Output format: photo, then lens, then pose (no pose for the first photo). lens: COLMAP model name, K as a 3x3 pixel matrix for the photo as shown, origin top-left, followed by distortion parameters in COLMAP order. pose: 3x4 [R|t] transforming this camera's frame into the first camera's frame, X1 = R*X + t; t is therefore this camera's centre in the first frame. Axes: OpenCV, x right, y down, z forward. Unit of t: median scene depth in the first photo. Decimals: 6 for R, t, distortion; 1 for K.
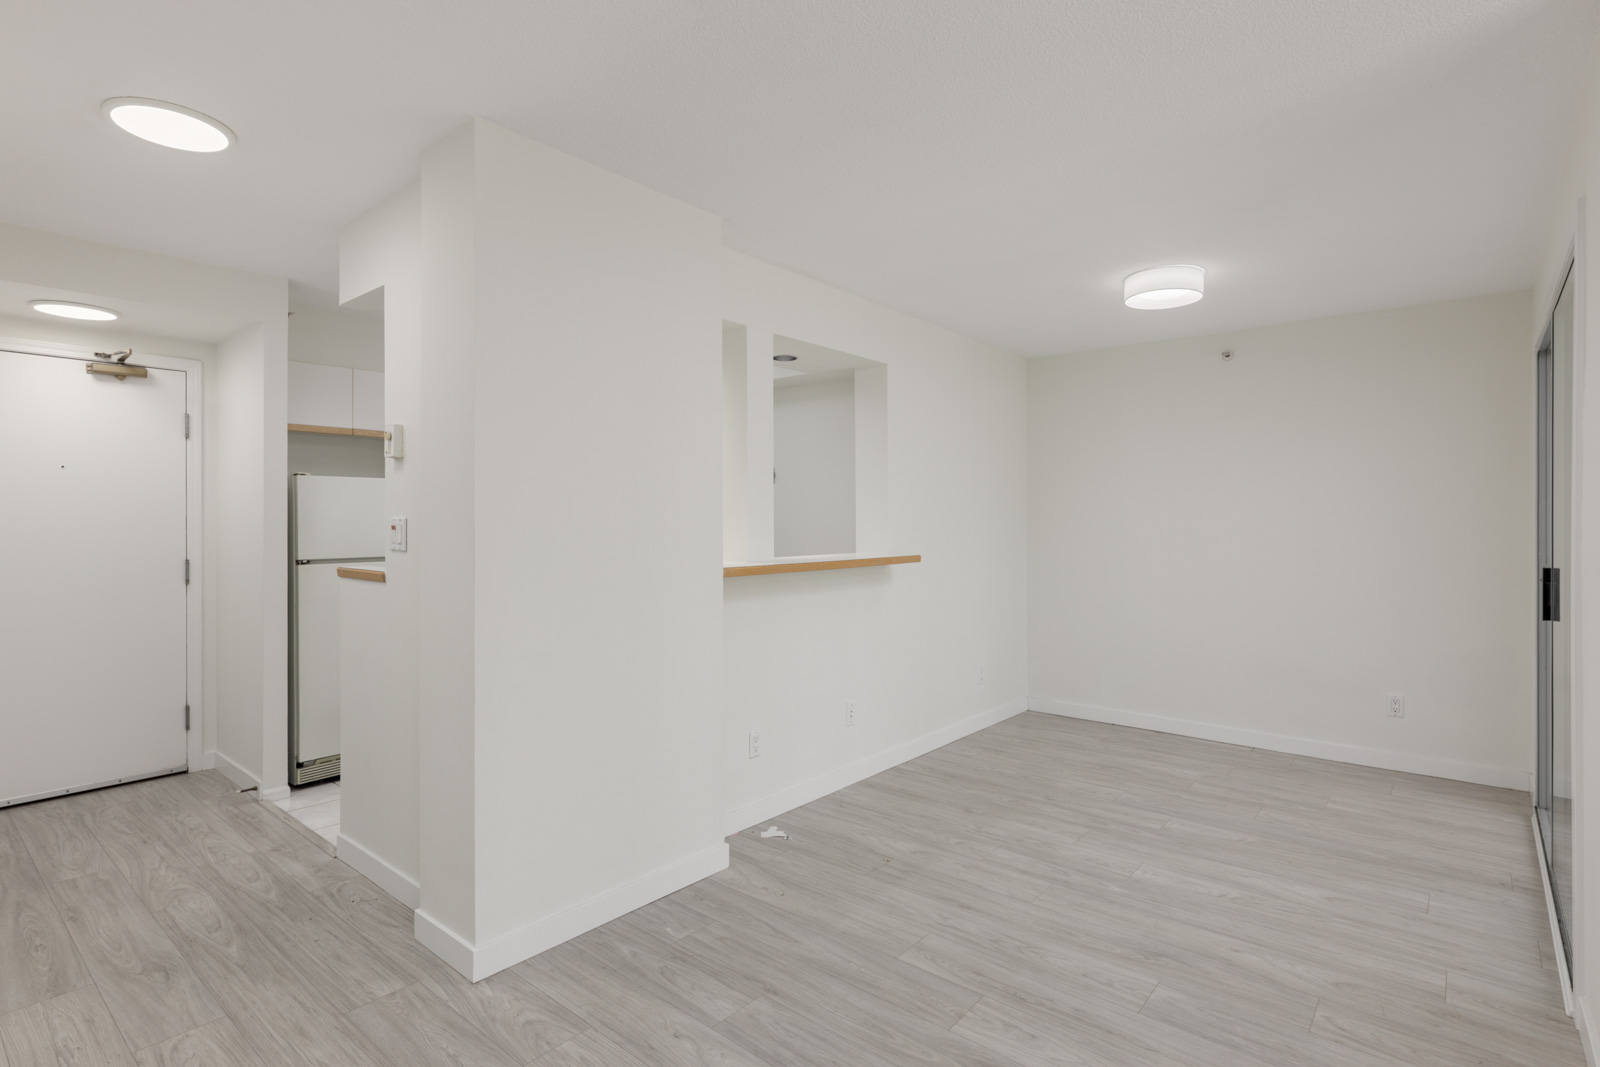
lens RADIAL K [[811.4, 0, 797.5], [0, 811.4, 529.0], [0, 0, 1]] dist [0.002685, -0.000217]
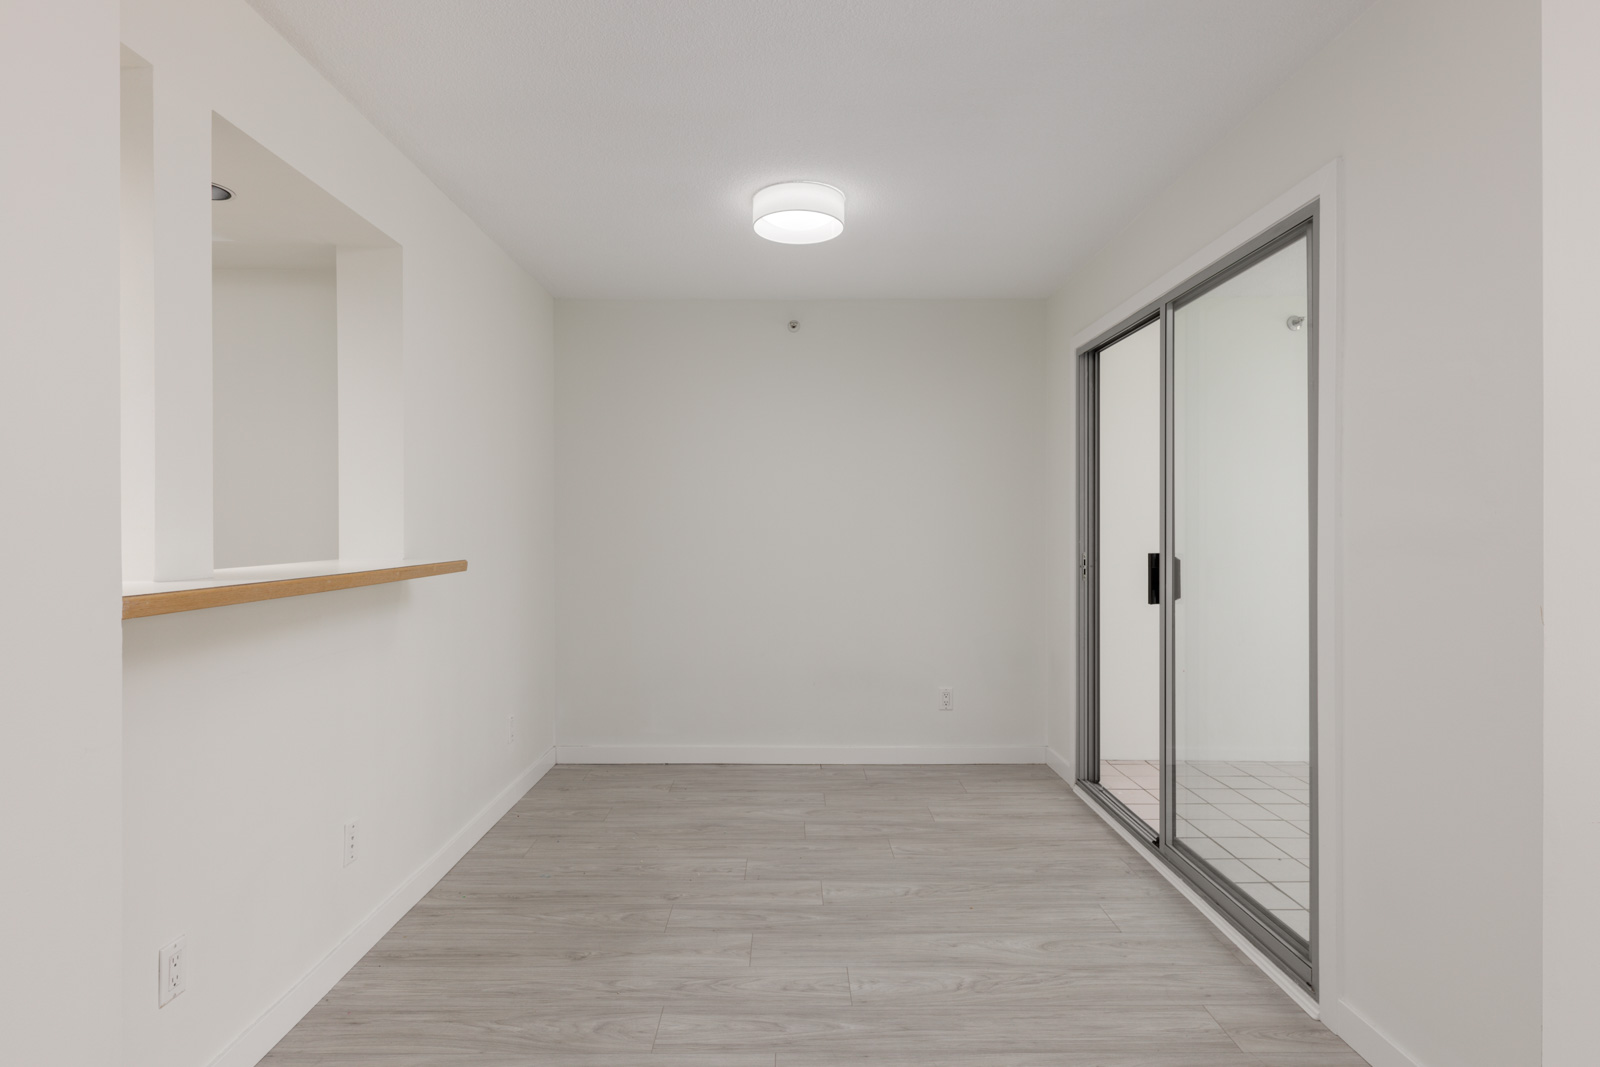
lens RADIAL K [[853.9, 0, 797.1], [0, 853.9, 527.9], [0, 0, 1]] dist [0.005214, -0.002298]
pose [[0.760528, -0.002679, 0.649300, -0.094536], [0.009285, 0.999934, -0.006750, 0.015931], [-0.649239, 0.011163, 0.760502, 0.375737]]
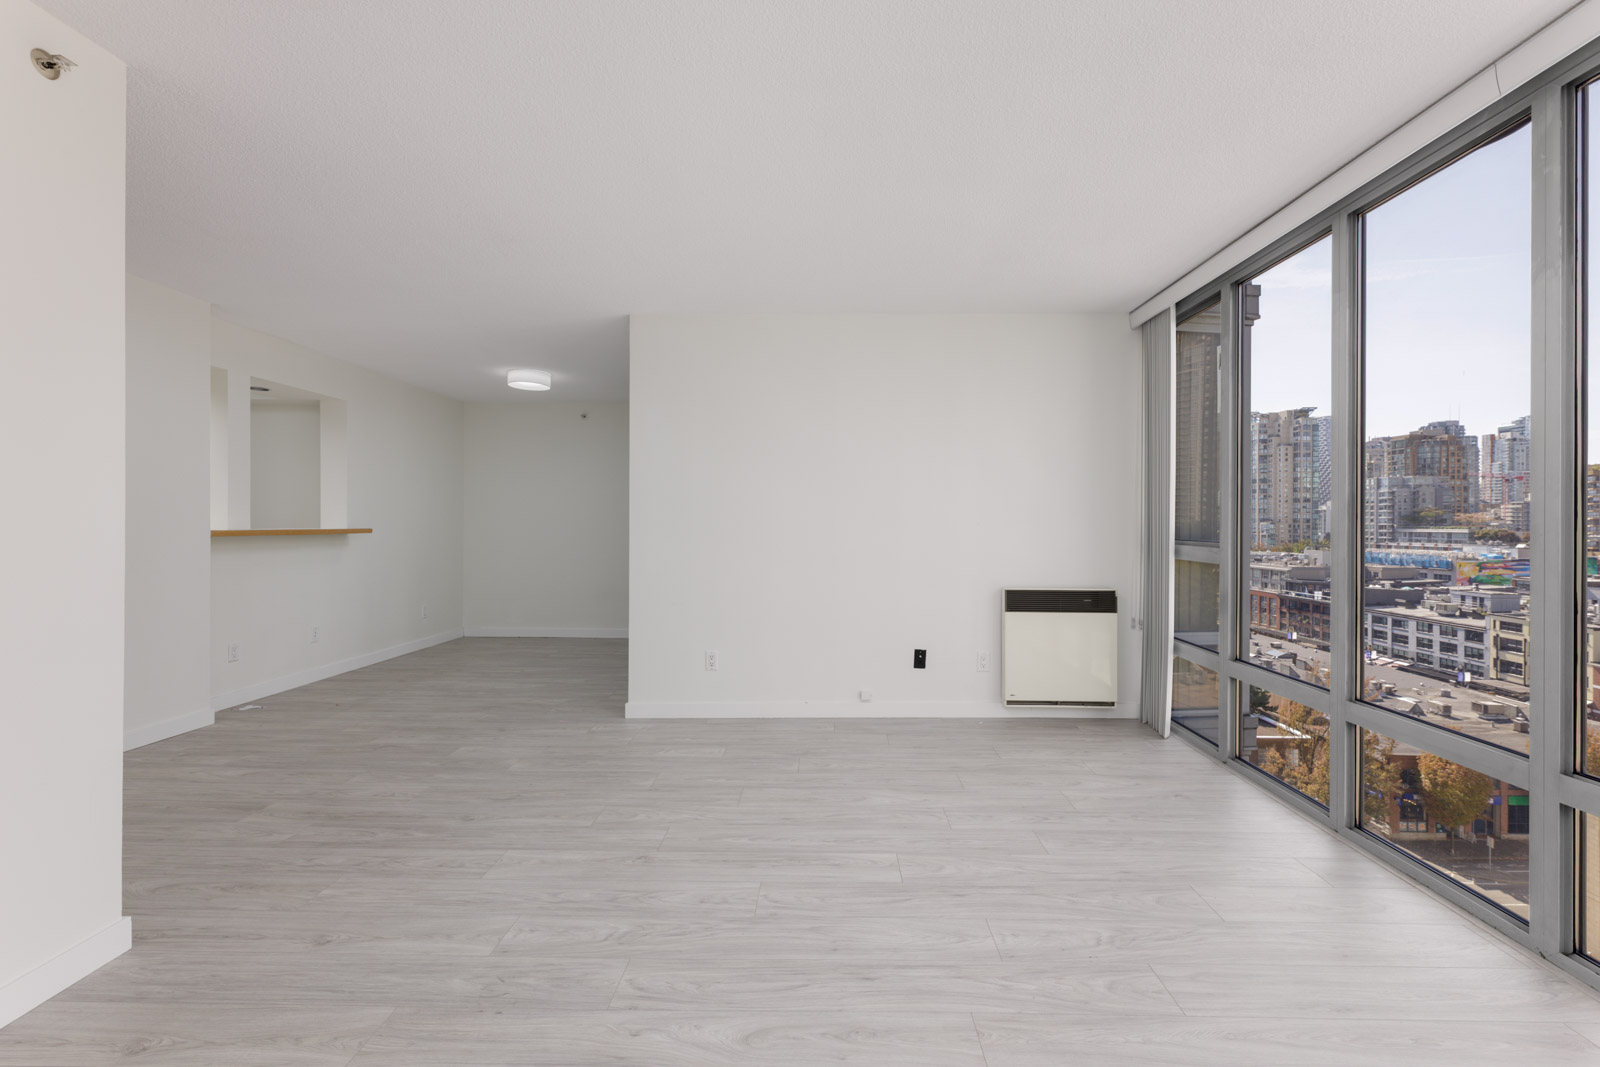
lens RADIAL K [[681.5, 0, 810.9], [0, 681.5, 525.7], [0, 0, 1]] dist [0.001749, 0.000486]
pose [[0.775999, 0.004846, 0.630715, -0.020933], [-0.004797, 0.999987, -0.001781, 0.030946], [-0.630716, -0.001643, 0.776012, -0.602001]]
